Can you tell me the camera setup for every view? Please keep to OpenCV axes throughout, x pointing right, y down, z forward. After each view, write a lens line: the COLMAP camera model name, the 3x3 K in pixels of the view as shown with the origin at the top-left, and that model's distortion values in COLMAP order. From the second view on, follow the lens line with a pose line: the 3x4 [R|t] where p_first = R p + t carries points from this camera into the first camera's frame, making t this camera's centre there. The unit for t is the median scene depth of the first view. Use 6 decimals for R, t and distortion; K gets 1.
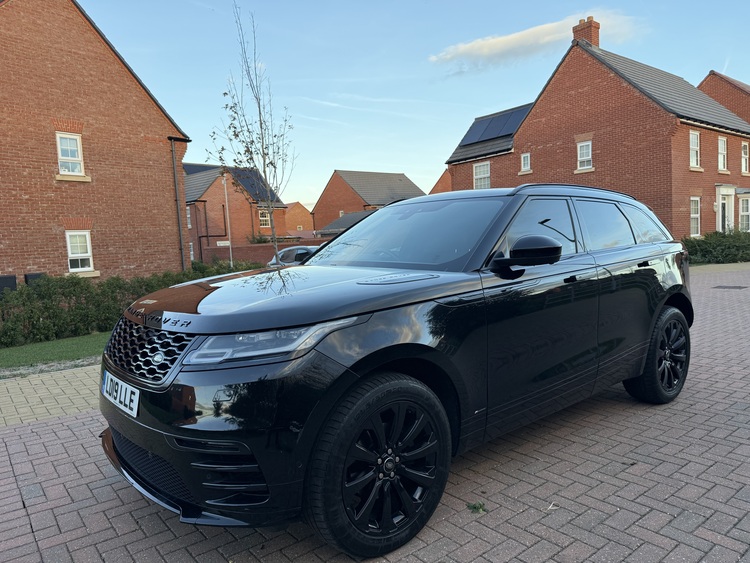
lens RADIAL K [[523.5, 0, 375.0], [0, 523.5, 281.5], [0, 0, 1]] dist [0.043268, -0.061035]
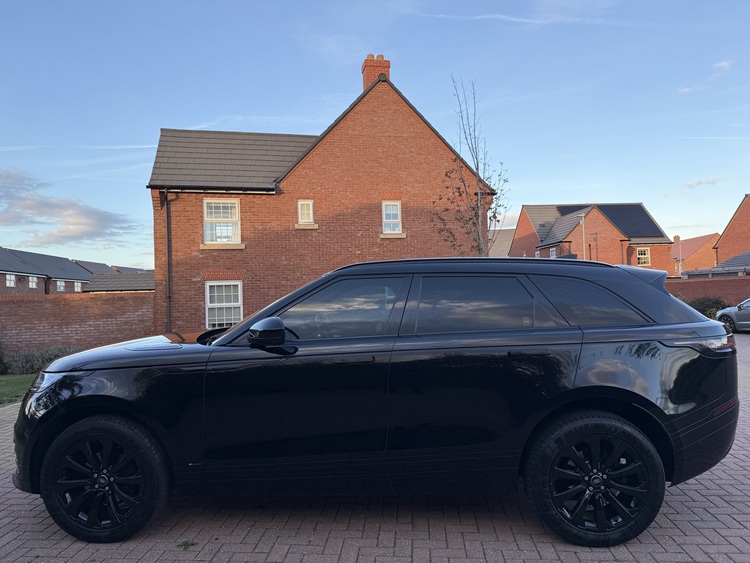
lens RADIAL K [[523.5, 0, 375.0], [0, 523.5, 281.5], [0, 0, 1]] dist [0.043268, -0.061035]
pose [[0.727921, 0.007220, -0.685623, 0.257426], [-0.054676, 0.997372, -0.047545, -0.026238], [0.683478, 0.072096, 0.726403, 0.073515]]
